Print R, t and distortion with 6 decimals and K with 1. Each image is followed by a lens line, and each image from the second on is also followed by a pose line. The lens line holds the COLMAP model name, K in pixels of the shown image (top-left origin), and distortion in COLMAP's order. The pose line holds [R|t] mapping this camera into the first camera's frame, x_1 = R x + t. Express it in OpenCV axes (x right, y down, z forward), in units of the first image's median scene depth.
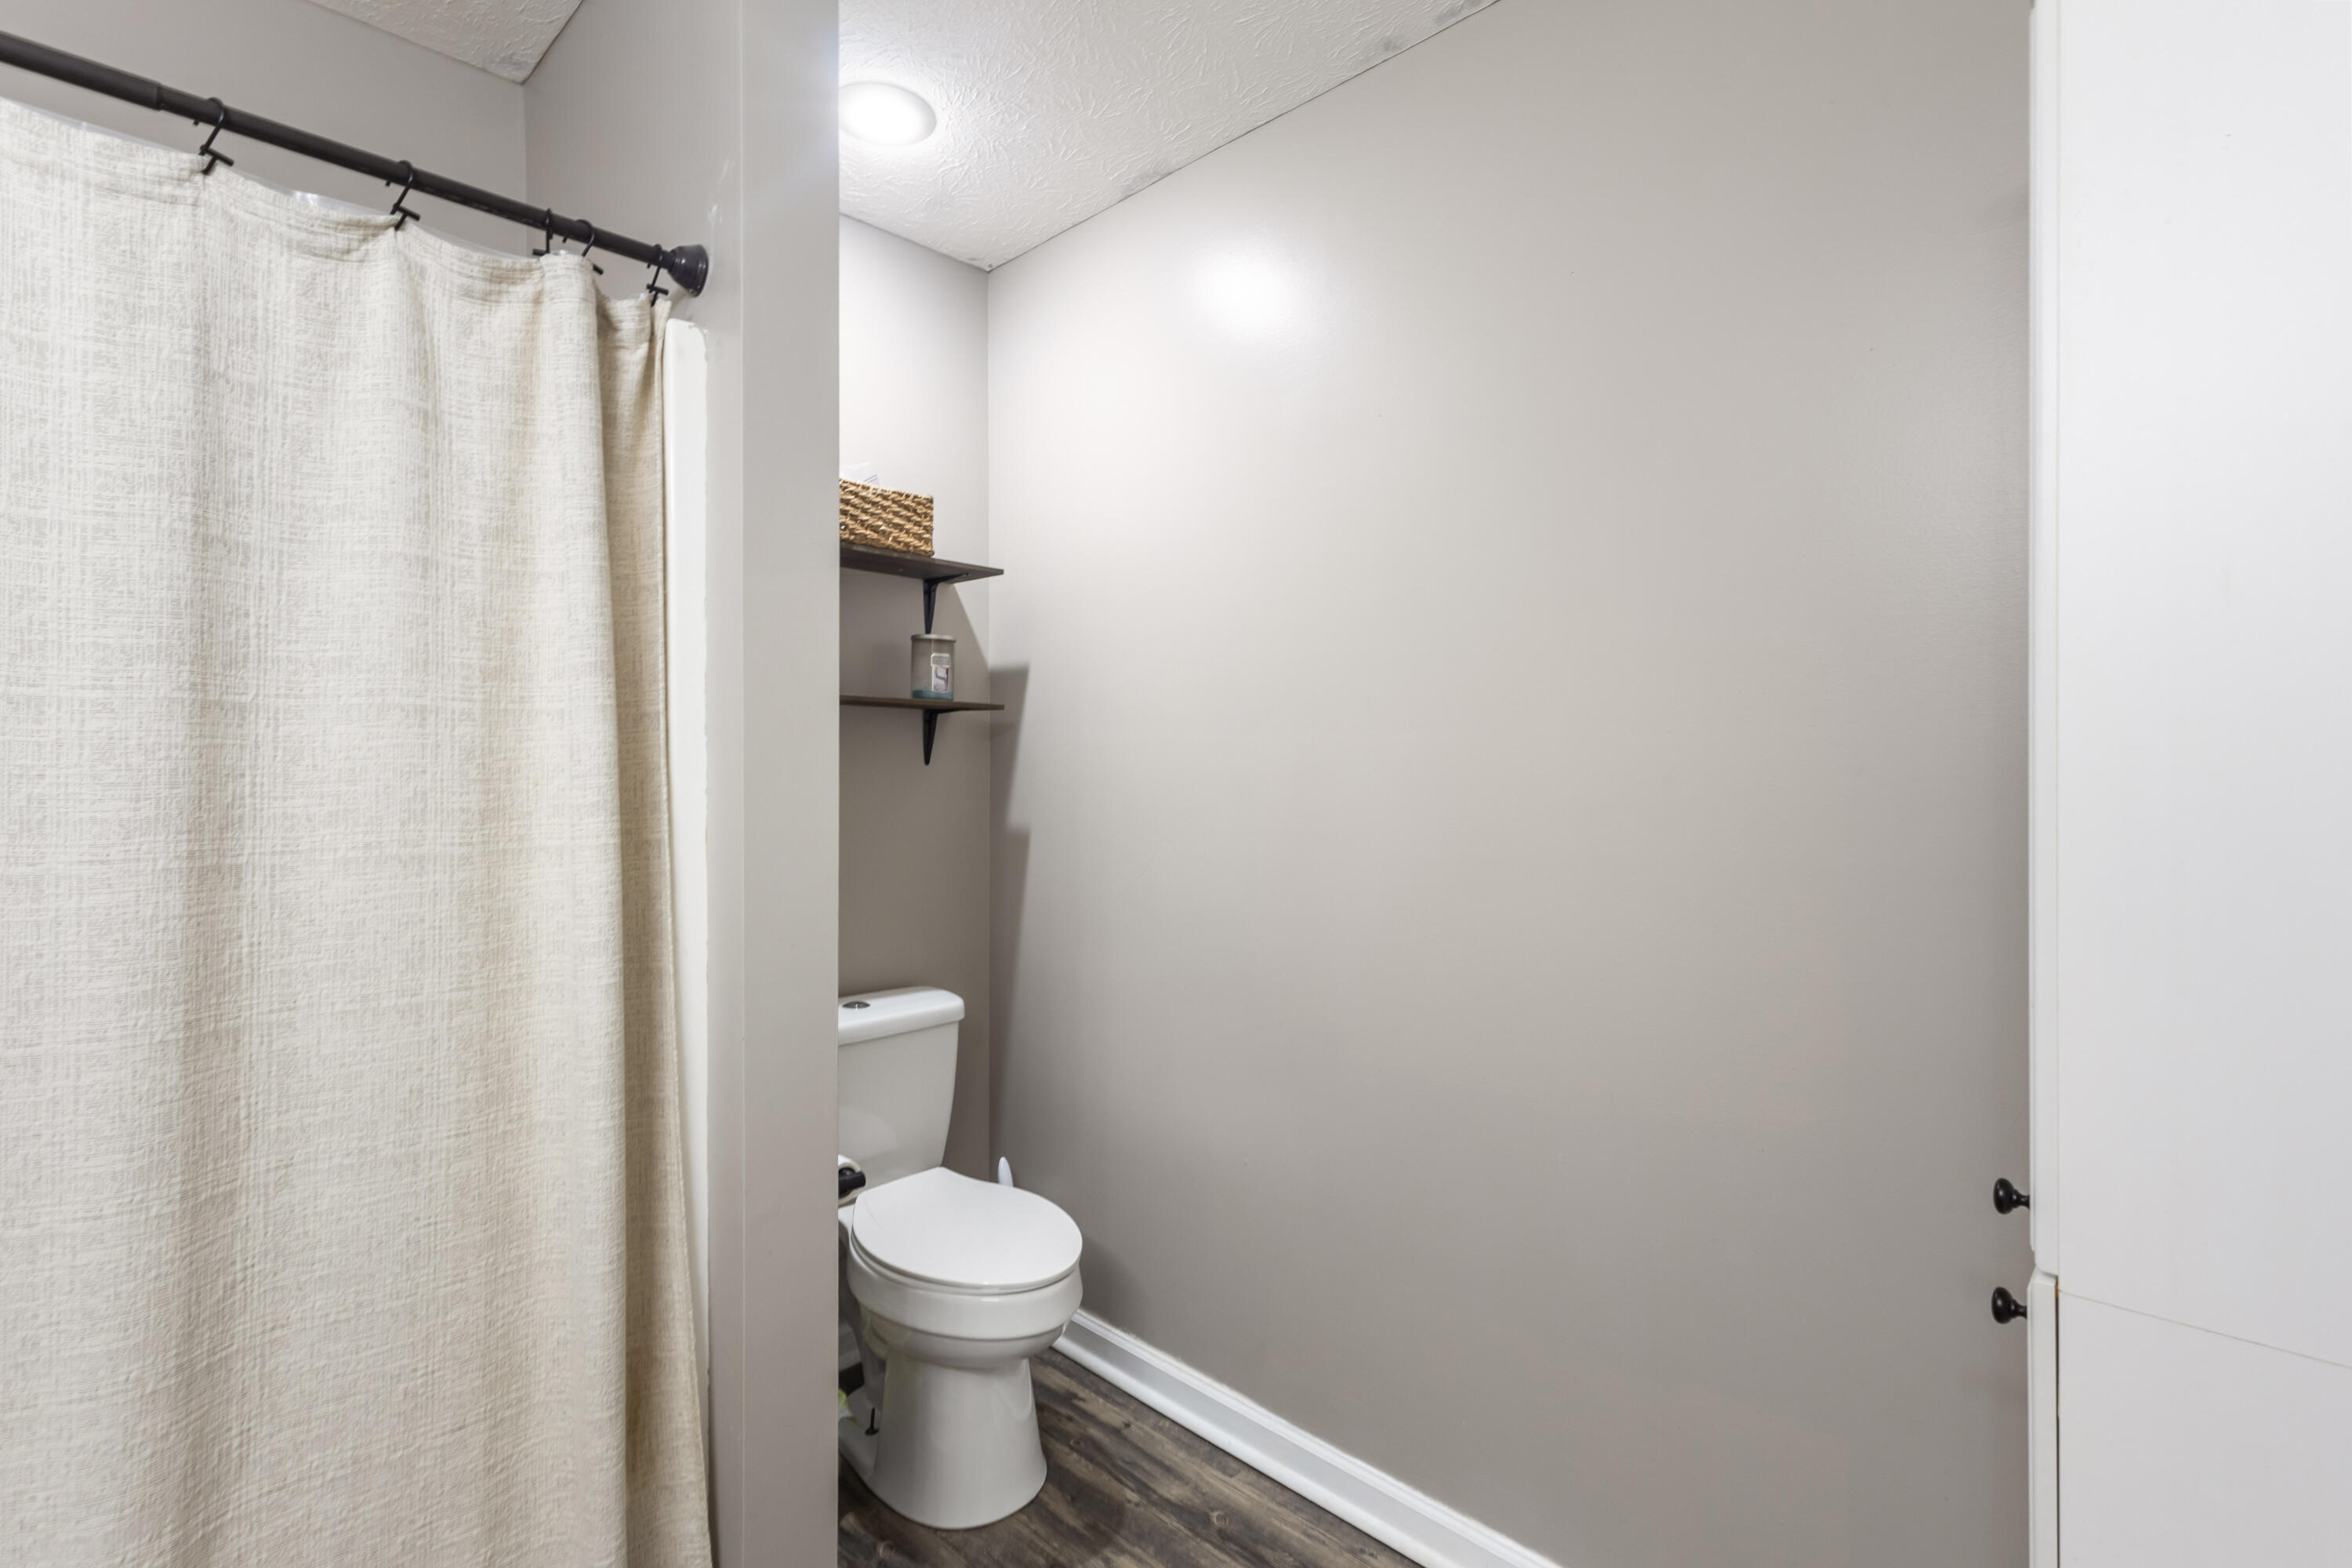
lens RADIAL K [[1082.7, 0, 1175.6], [0, 1082.7, 763.6], [0, 0, 1]] dist [0.001599, -0.000511]
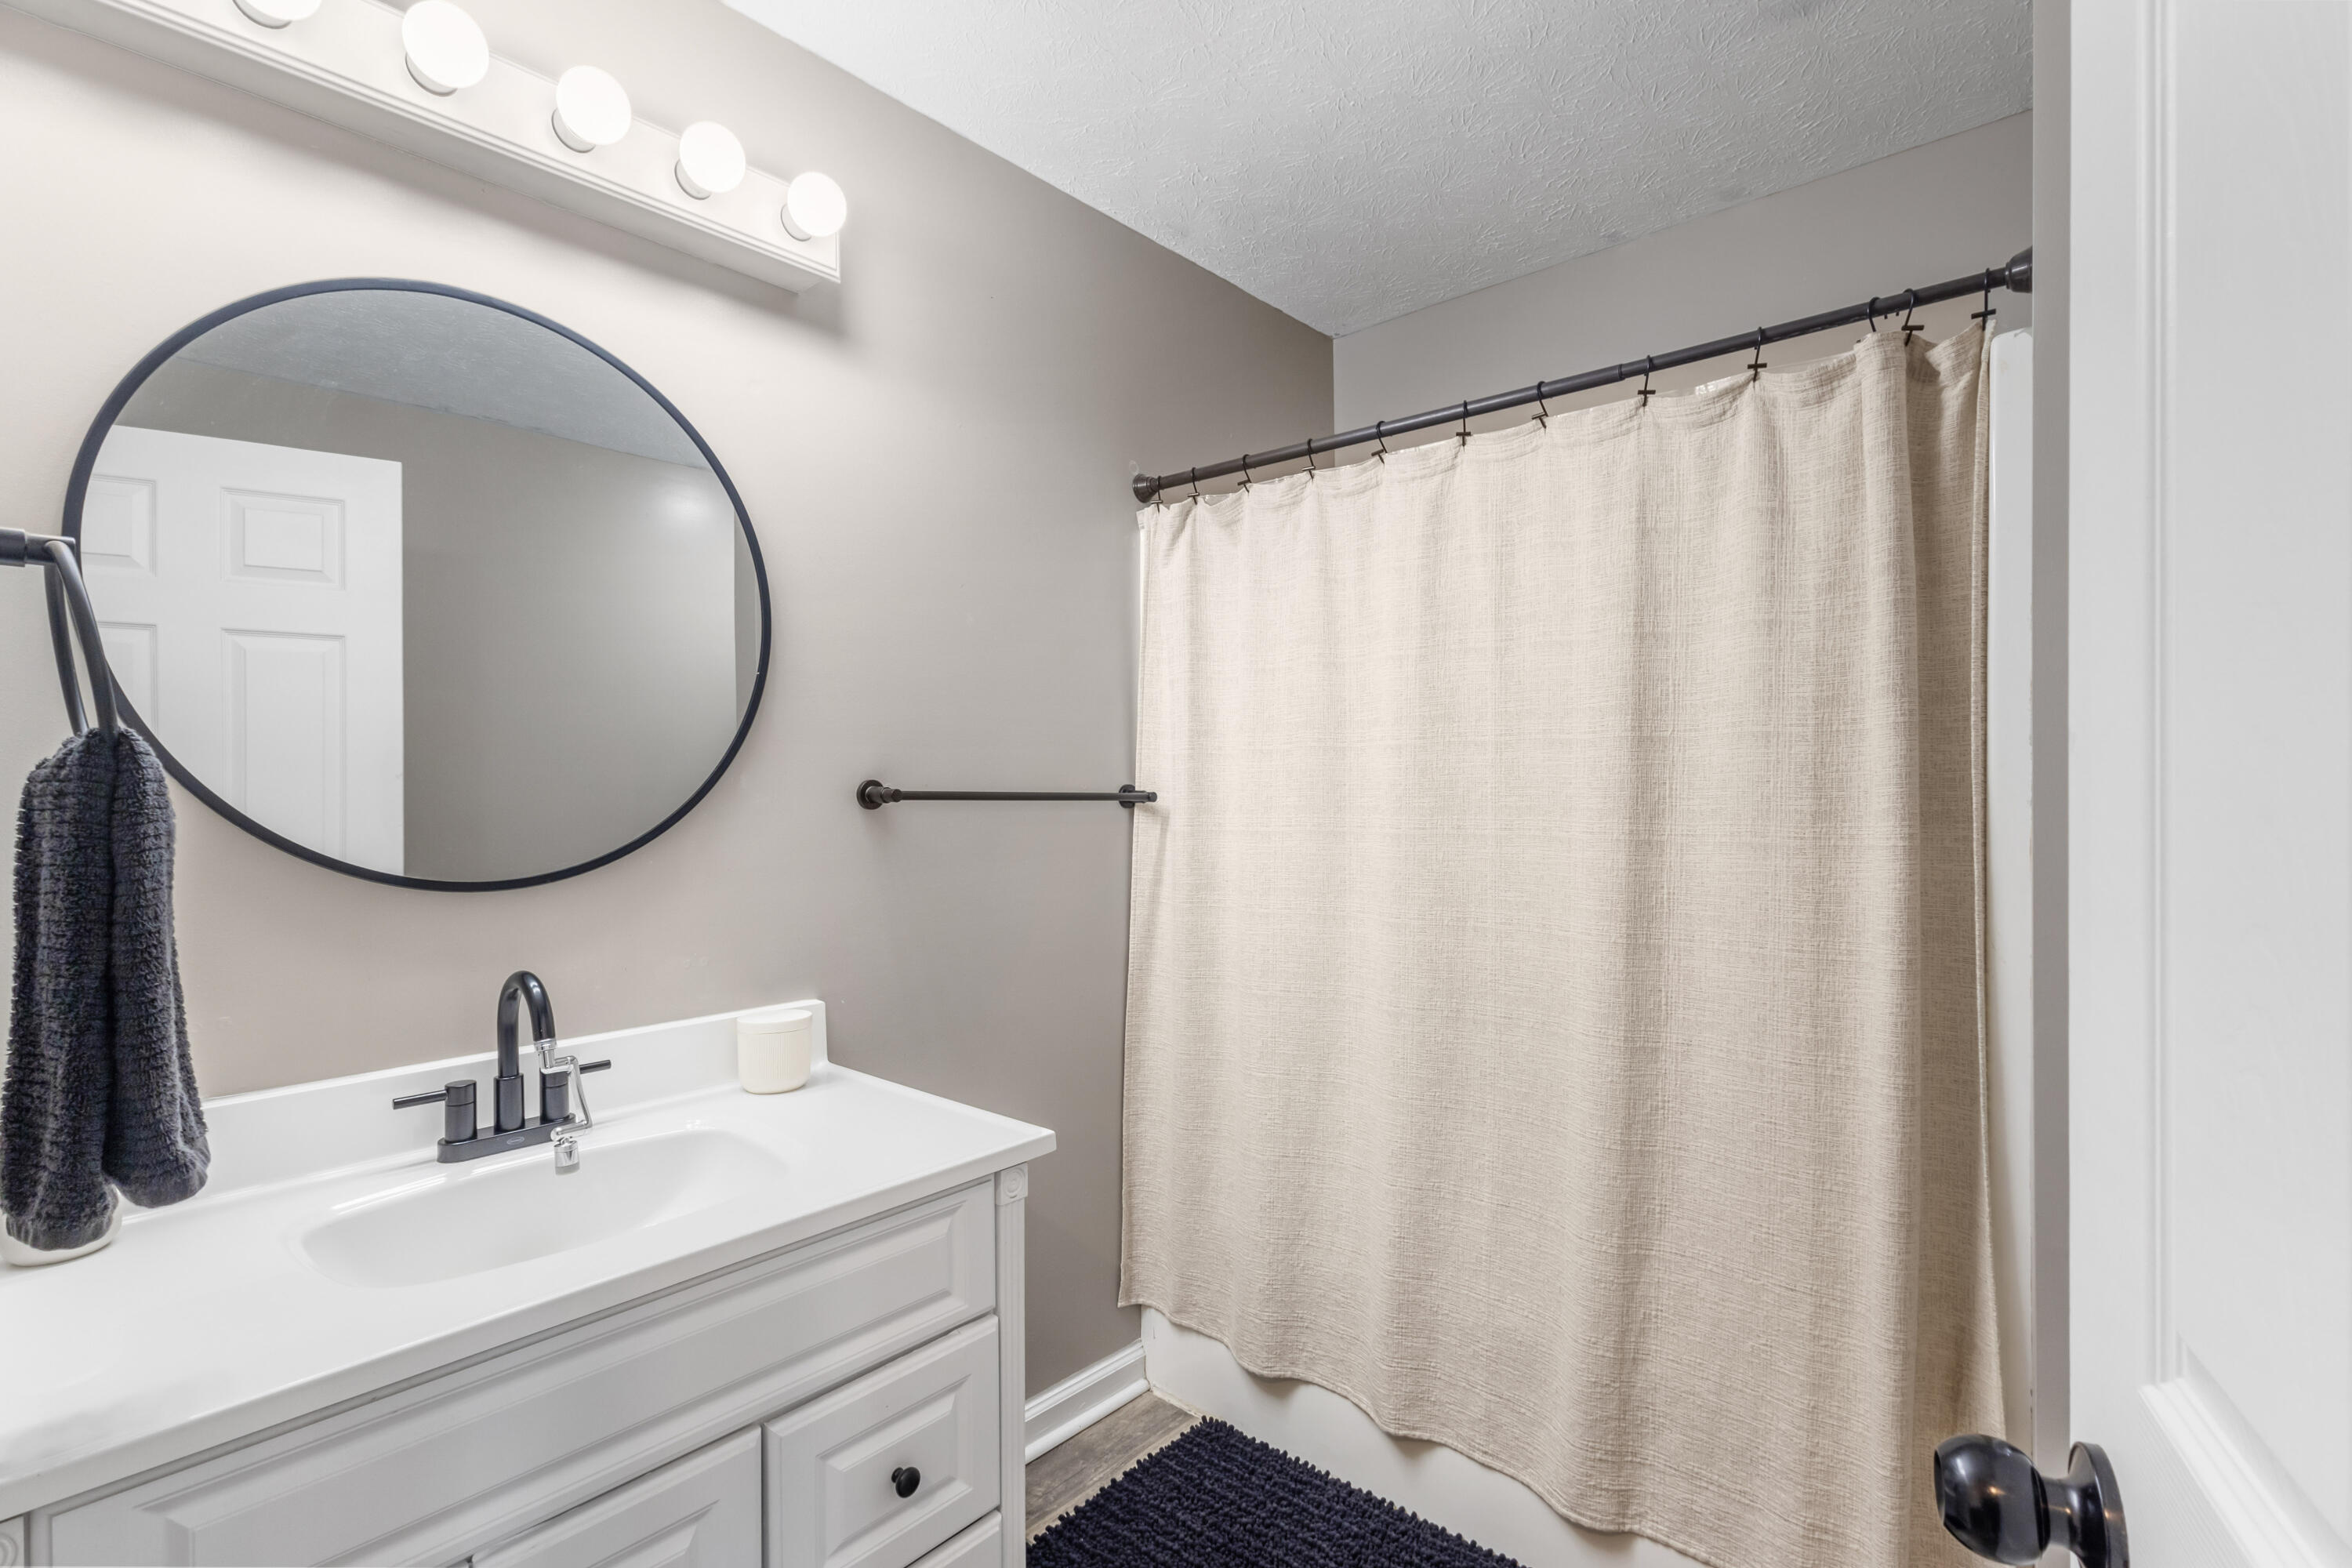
lens RADIAL K [[1082.7, 0, 1176.0], [0, 1082.7, 786.8], [0, 0, 1]] dist [0.001599, -0.000511]
pose [[0.048398, 0.006648, -0.998806, 0.597809], [0.004122, 0.999968, 0.006855, 0.002061], [0.998820, -0.004449, 0.048369, 0.209930]]
